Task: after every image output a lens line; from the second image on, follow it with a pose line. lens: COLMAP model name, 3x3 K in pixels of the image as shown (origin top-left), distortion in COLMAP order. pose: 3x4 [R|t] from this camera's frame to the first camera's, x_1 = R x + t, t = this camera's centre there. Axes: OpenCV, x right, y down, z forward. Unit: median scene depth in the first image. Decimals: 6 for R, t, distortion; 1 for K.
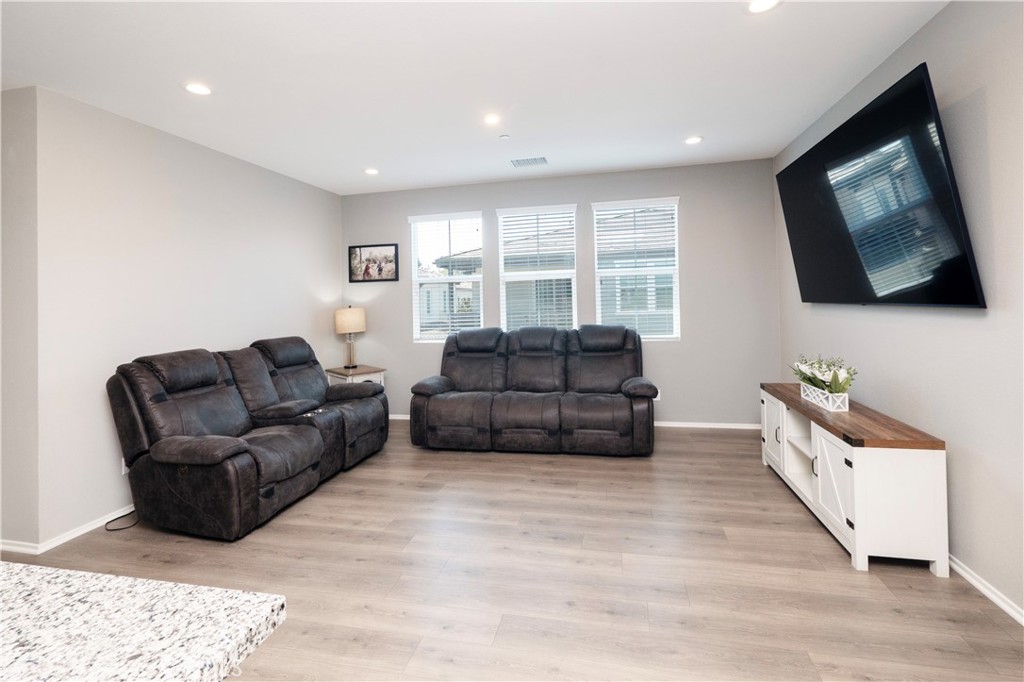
lens RADIAL K [[456.8, 0, 512.8], [0, 456.8, 300.1], [0, 0, 1]] dist [-0.000075, -0.000045]
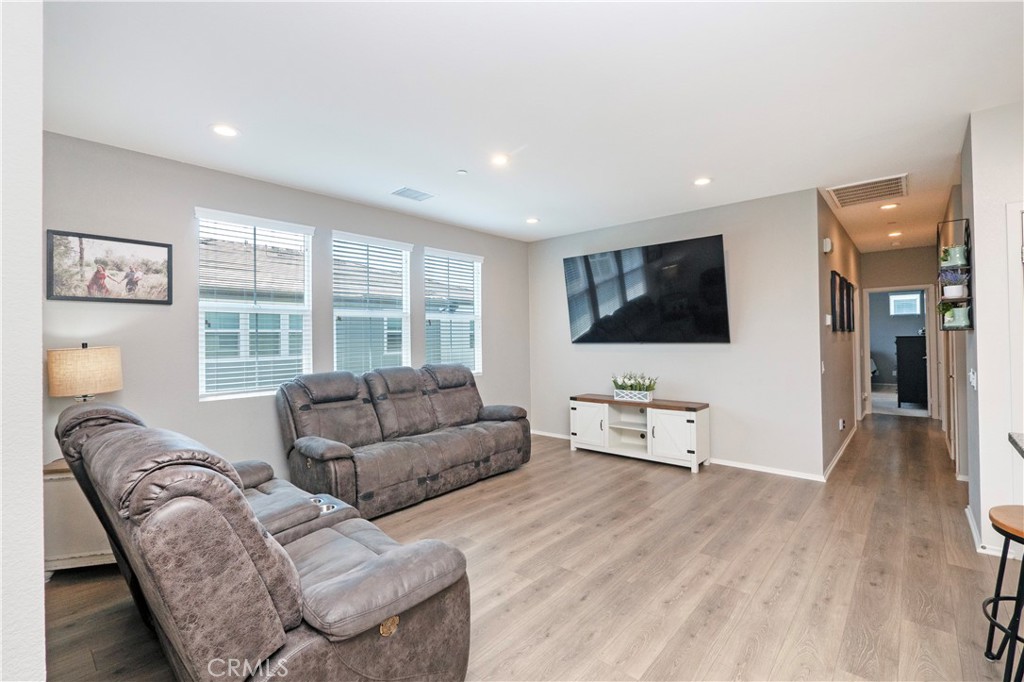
lens RADIAL K [[450.9, 0, 512.0], [0, 450.9, 341.0], [0, 0, 1]] dist [-0.000879, -0.000146]
pose [[0.485290, 0.018625, 0.874155, -0.562218], [-0.000898, 0.999783, -0.020803, 0.019868], [-0.874353, 0.009311, 0.485202, 0.297778]]
